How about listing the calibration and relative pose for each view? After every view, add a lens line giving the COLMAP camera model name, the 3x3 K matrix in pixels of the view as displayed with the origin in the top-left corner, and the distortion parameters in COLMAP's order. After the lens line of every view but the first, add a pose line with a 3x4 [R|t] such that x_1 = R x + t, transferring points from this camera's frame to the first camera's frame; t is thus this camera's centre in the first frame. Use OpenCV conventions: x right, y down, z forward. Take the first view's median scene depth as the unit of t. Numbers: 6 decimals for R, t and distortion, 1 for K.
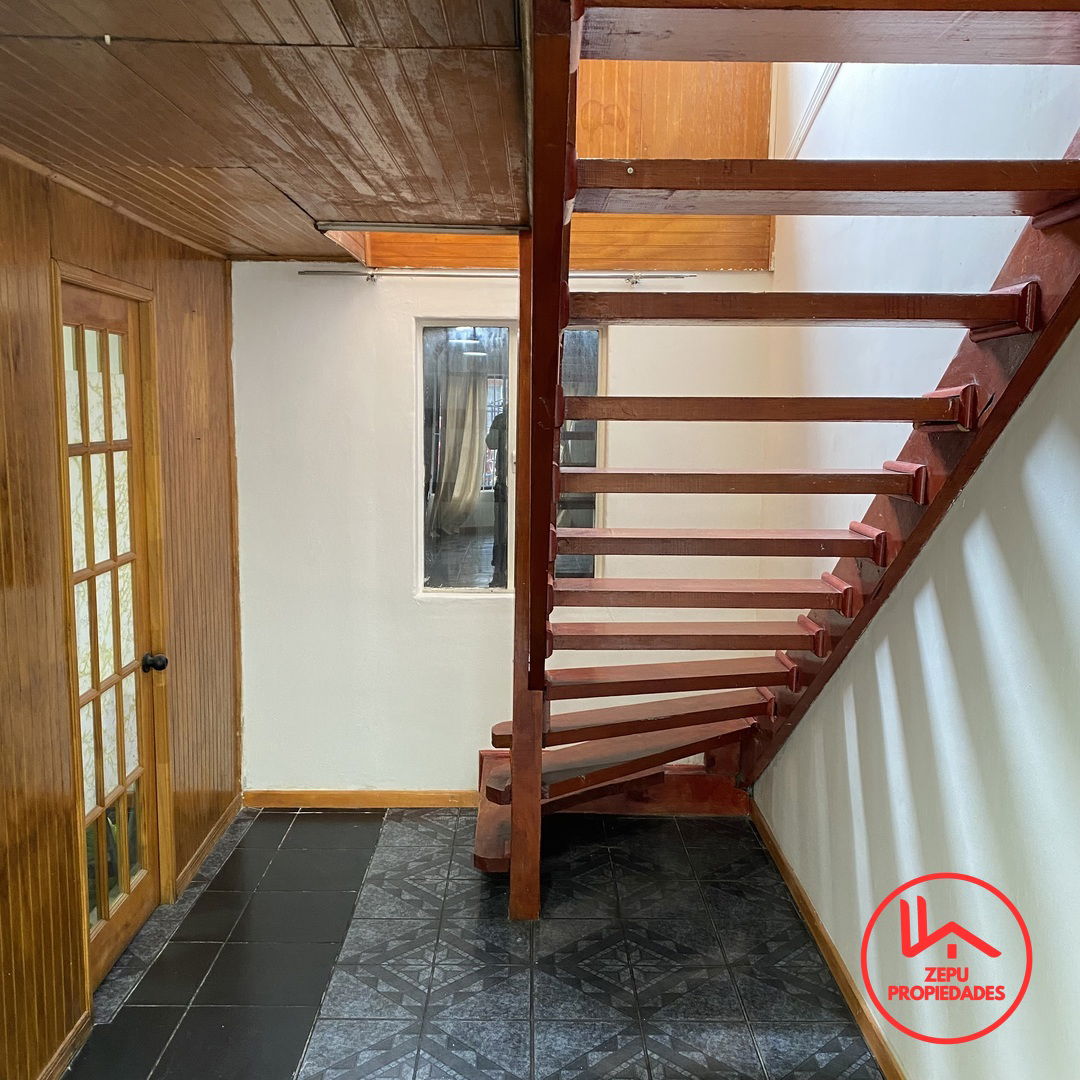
lens RADIAL K [[1065.1, 0, 540.0], [0, 1065.1, 540.0], [0, 0, 1]] dist [0.202243, -0.298011]
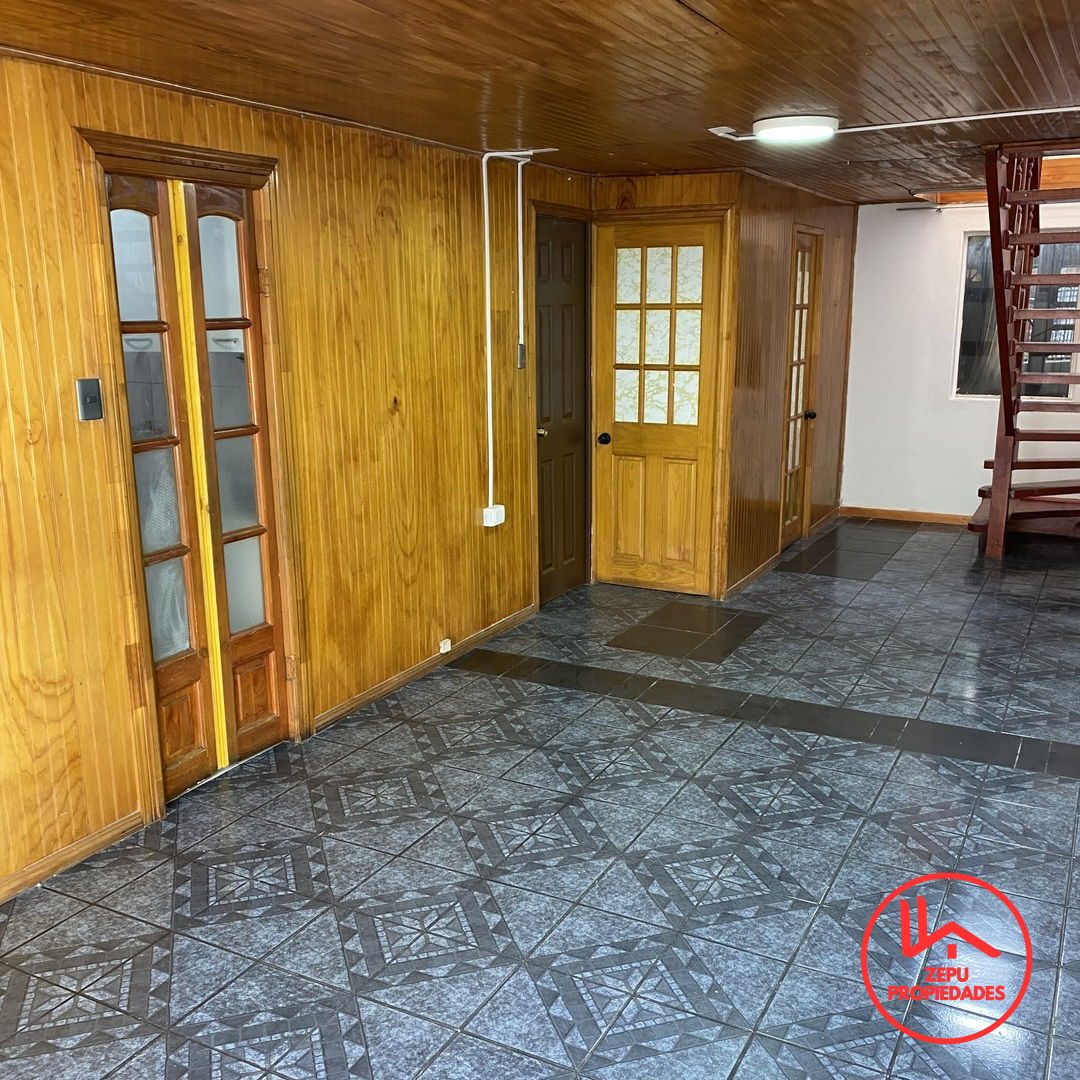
lens RADIAL K [[1089.5, 0, 540.0], [0, 1089.5, 540.0], [0, 0, 1]] dist [0.229067, -0.664565]
pose [[0.878018, 0.088125, -0.470446, 0.197228], [-0.046282, 0.993930, 0.099806, 0.158946], [0.476385, -0.065858, 0.876767, -1.067501]]
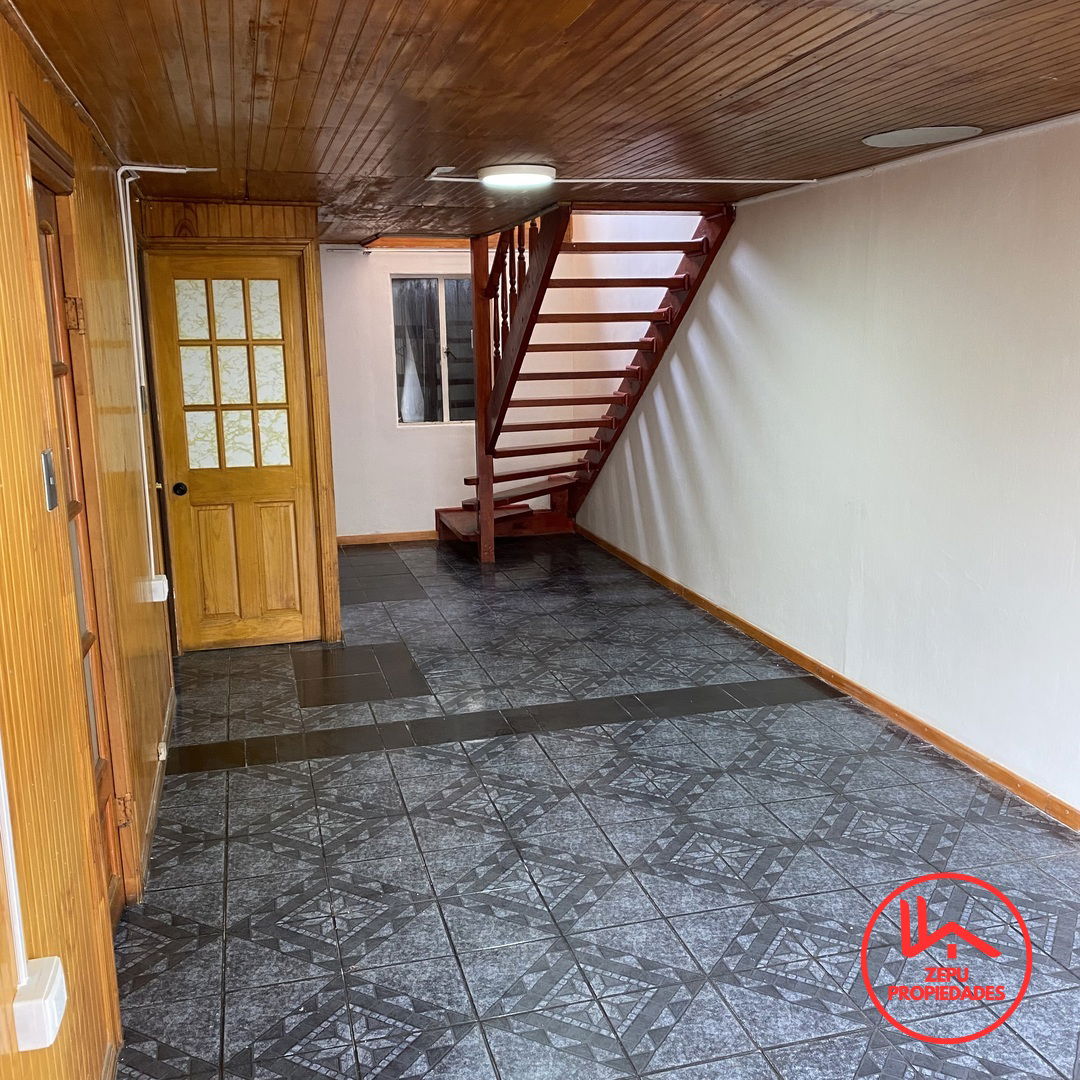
lens RADIAL K [[1102.0, 0, 540.0], [0, 1102.0, 540.0], [0, 0, 1]] dist [0.132567, -0.326661]
pose [[0.965832, -0.071147, 0.249212, -0.452818], [0.055466, 0.996046, 0.069397, 0.157714], [-0.253164, -0.053203, 0.965959, -1.132970]]
